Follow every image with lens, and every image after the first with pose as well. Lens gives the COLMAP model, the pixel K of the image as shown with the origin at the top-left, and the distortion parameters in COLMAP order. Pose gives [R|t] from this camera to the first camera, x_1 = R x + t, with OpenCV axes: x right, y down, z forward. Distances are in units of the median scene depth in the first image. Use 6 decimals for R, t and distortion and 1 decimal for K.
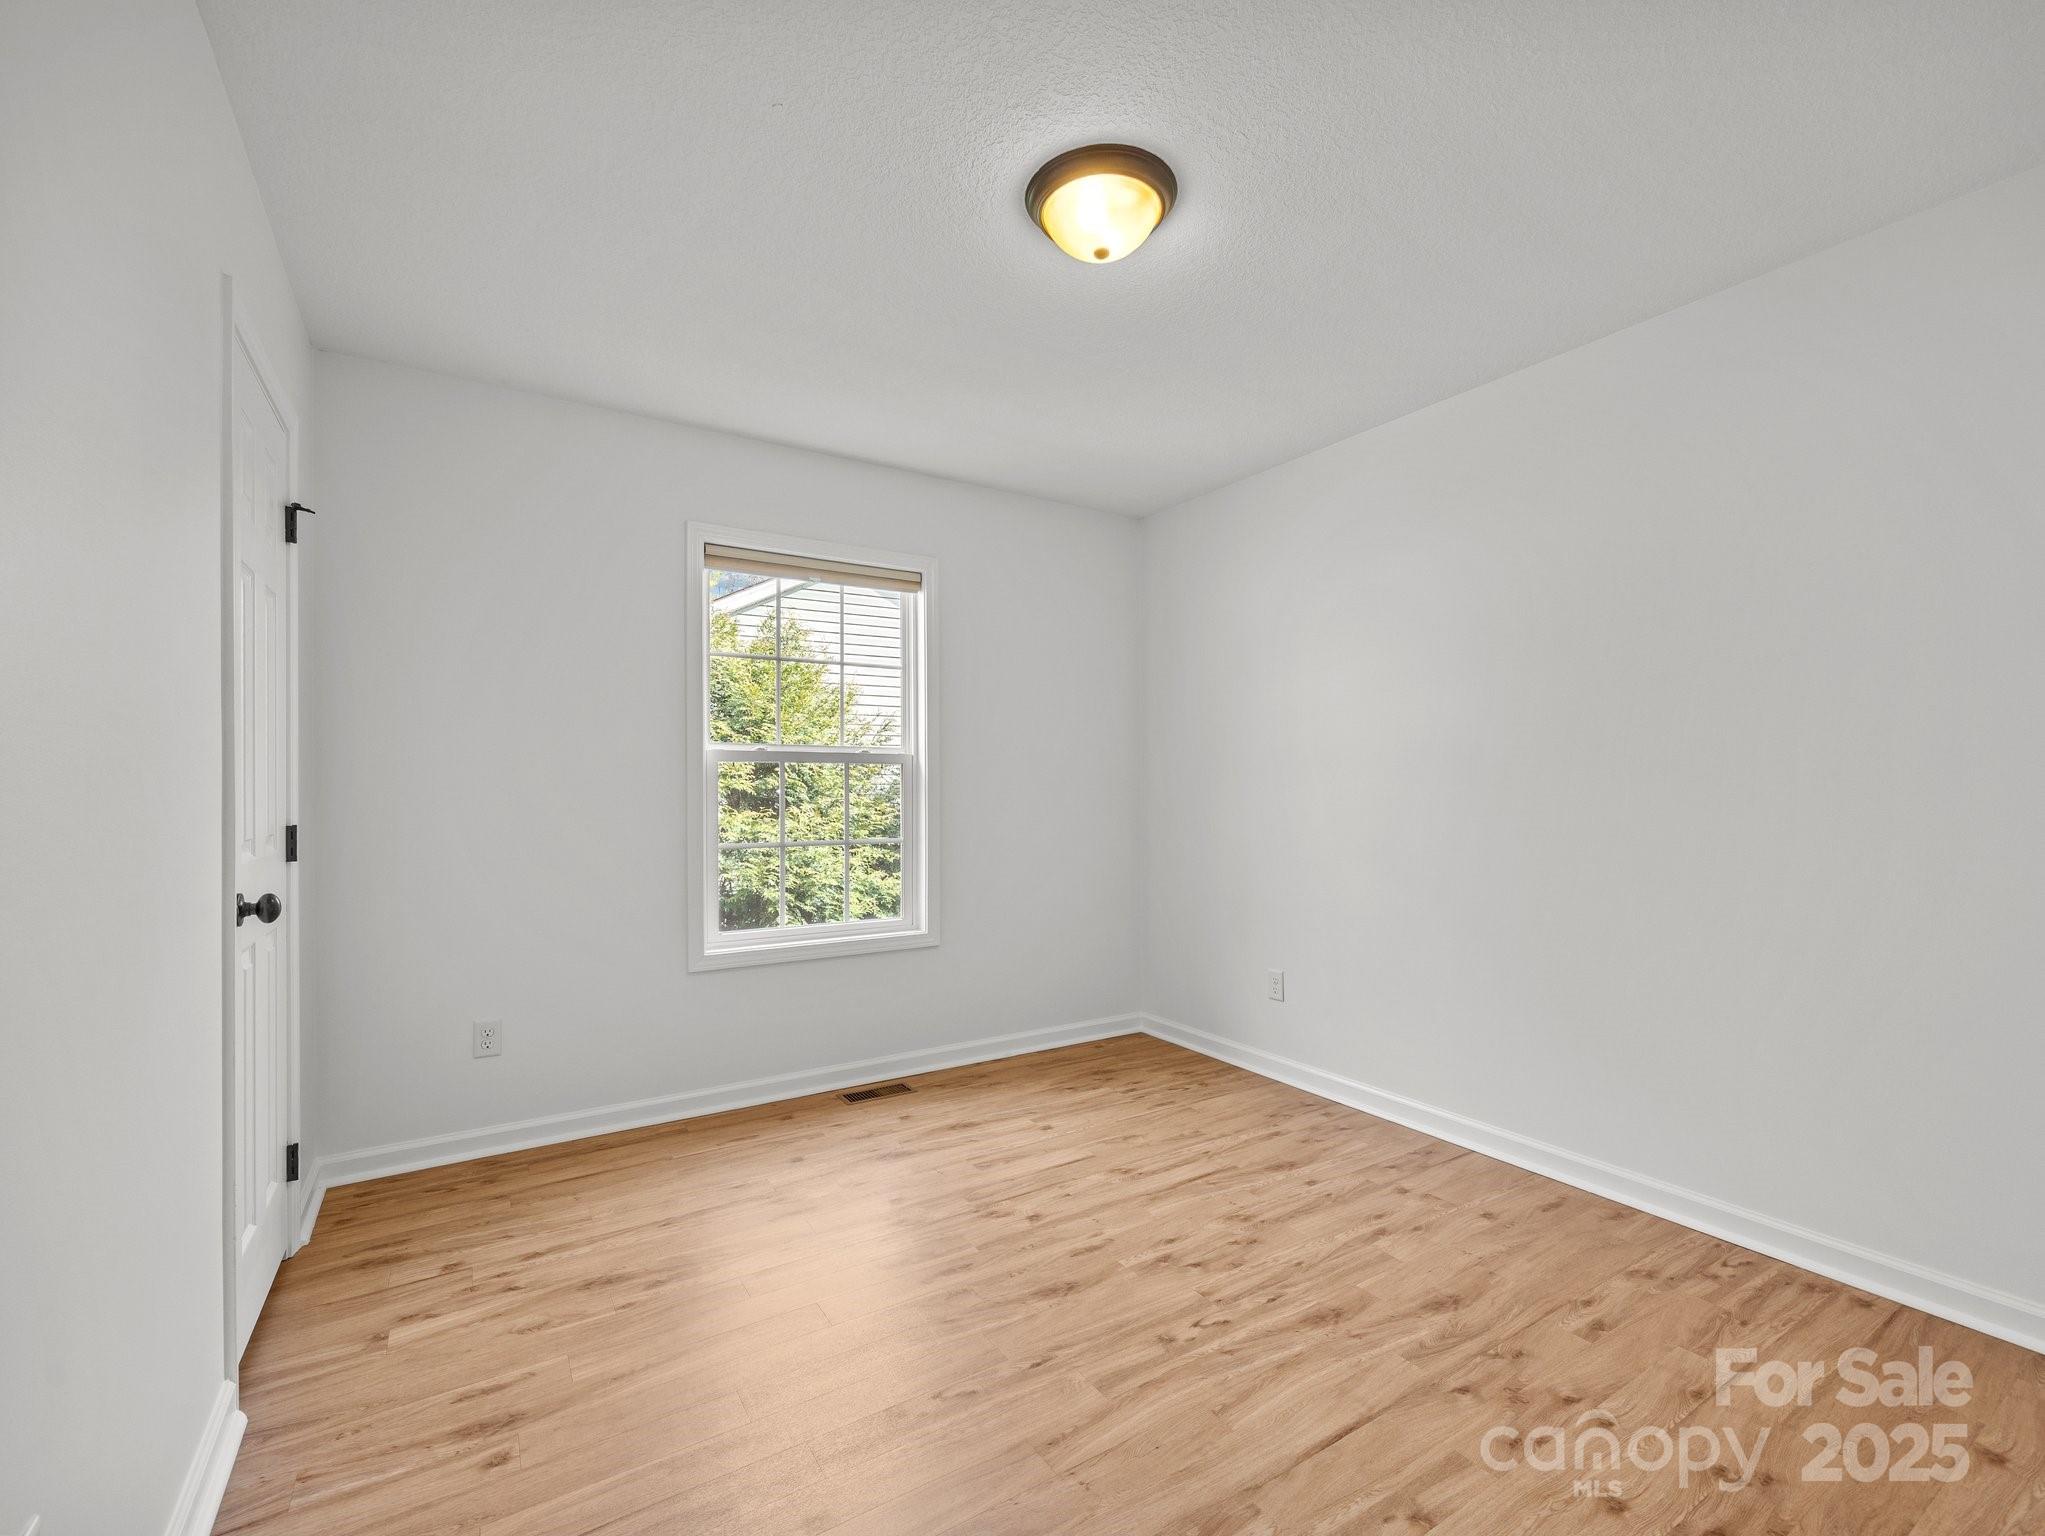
lens RADIAL K [[886.3, 0, 1025.1], [0, 886.3, 787.0], [0, 0, 1]] dist [0.001560, -0.000064]
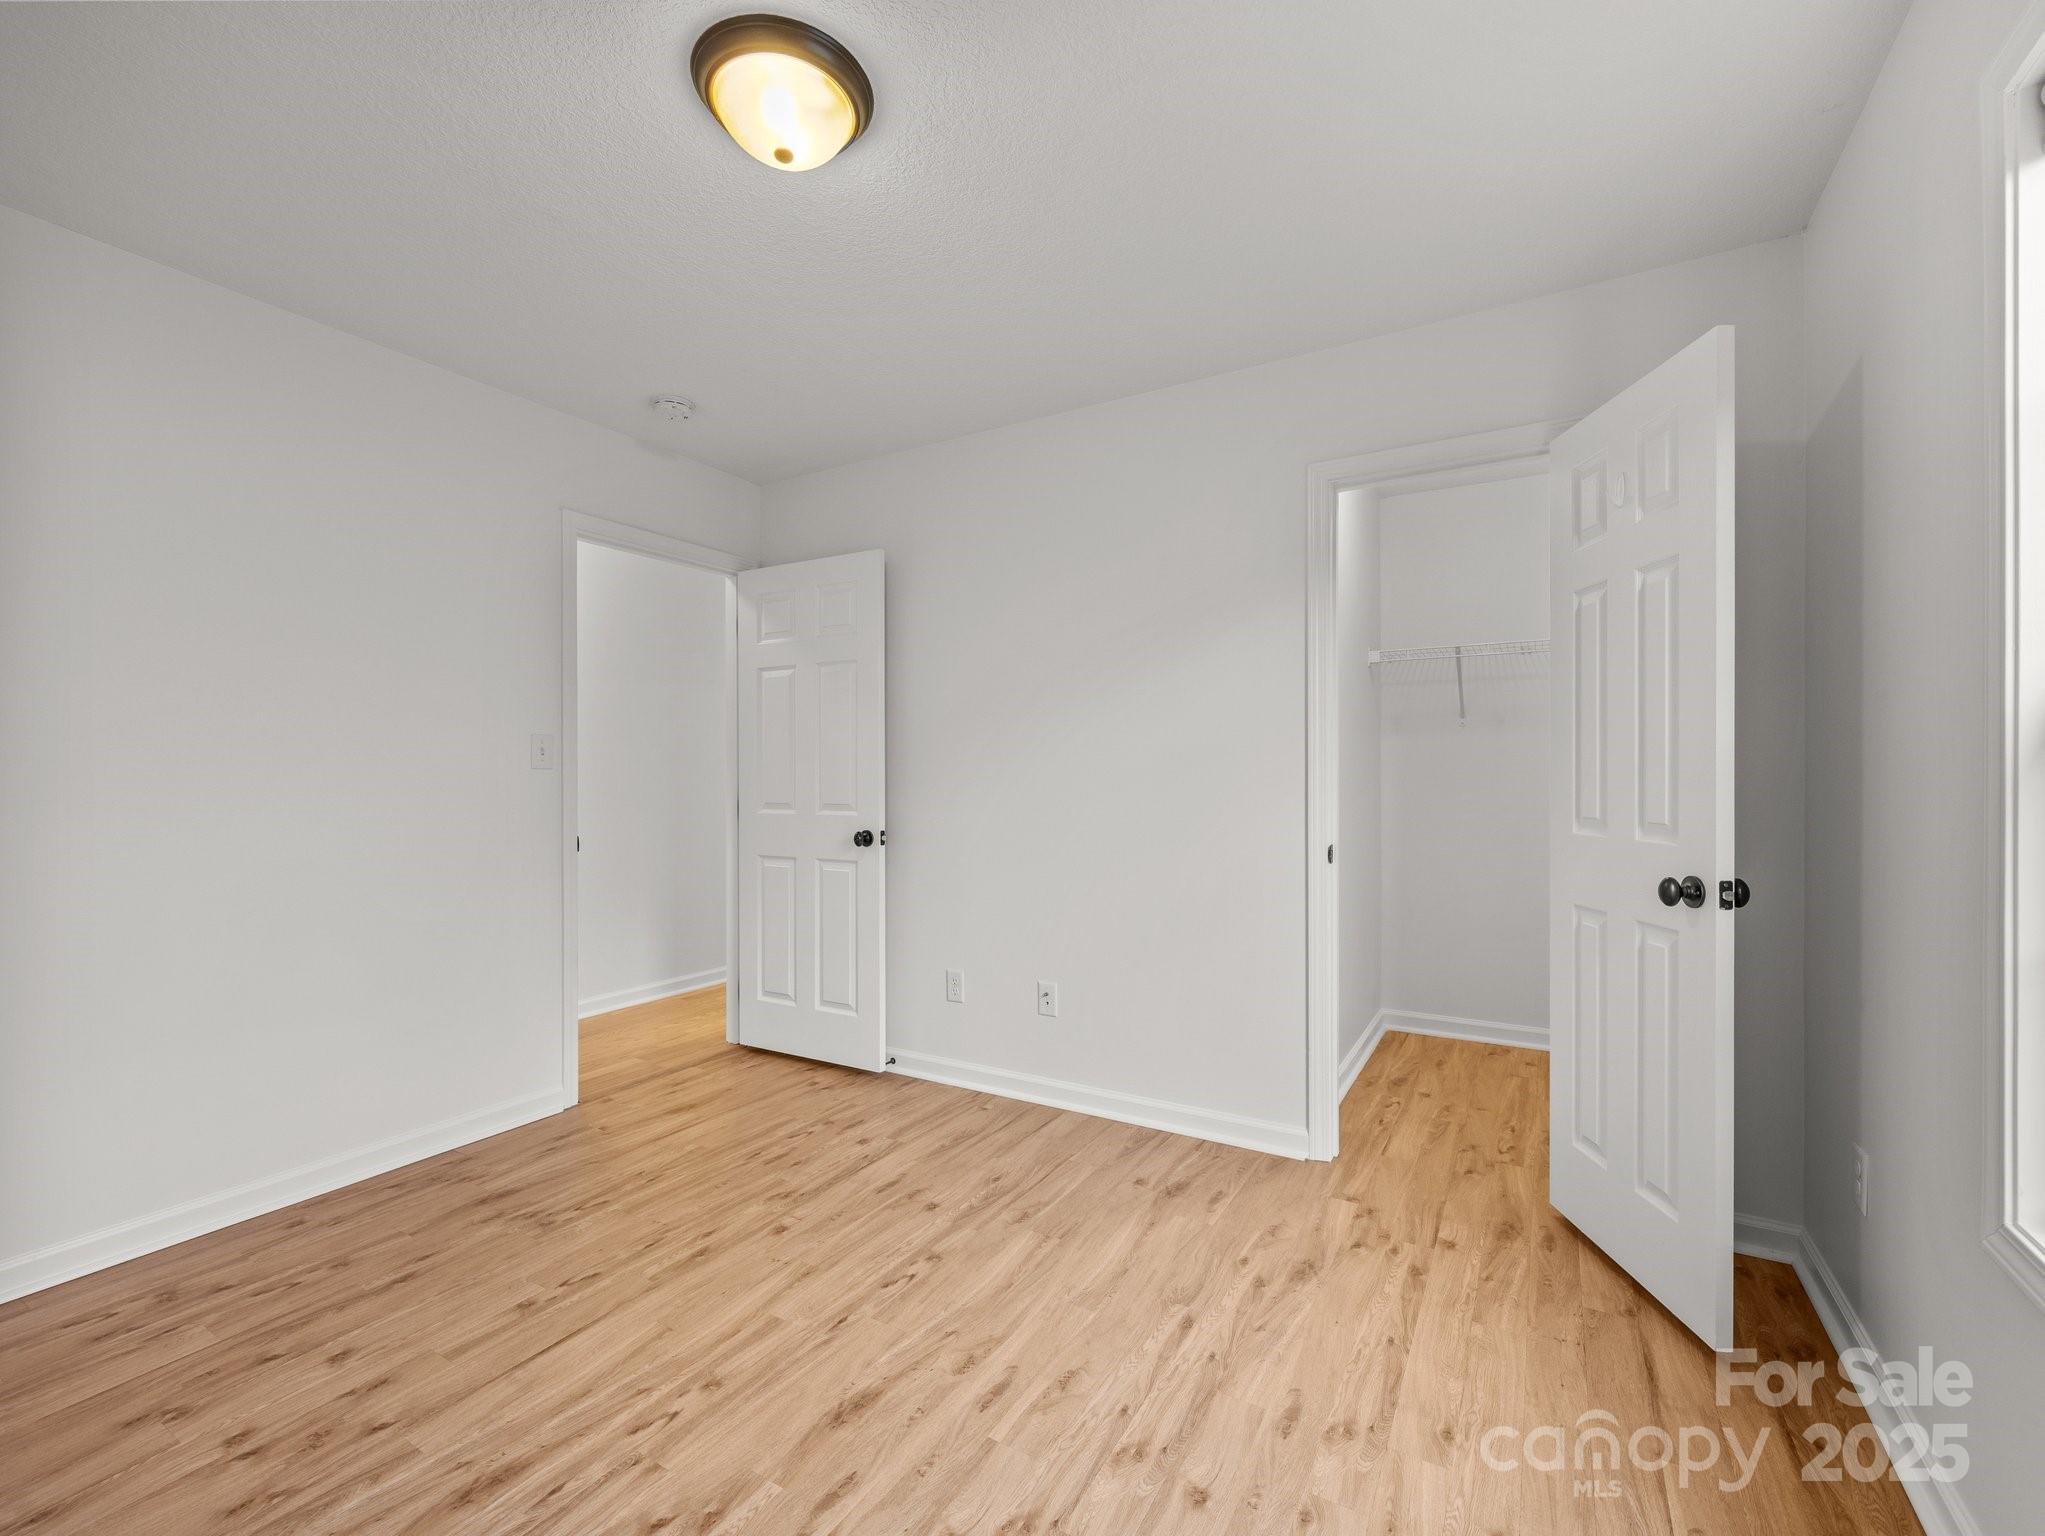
lens RADIAL K [[886.3, 0, 1025.1], [0, 886.3, 787.0], [0, 0, 1]] dist [0.001560, -0.000064]
pose [[-0.890602, 0.010660, -0.454659, 0.273259], [0.008232, 0.999939, 0.007319, 0.005783], [0.454710, 0.002775, -0.890635, 1.904410]]
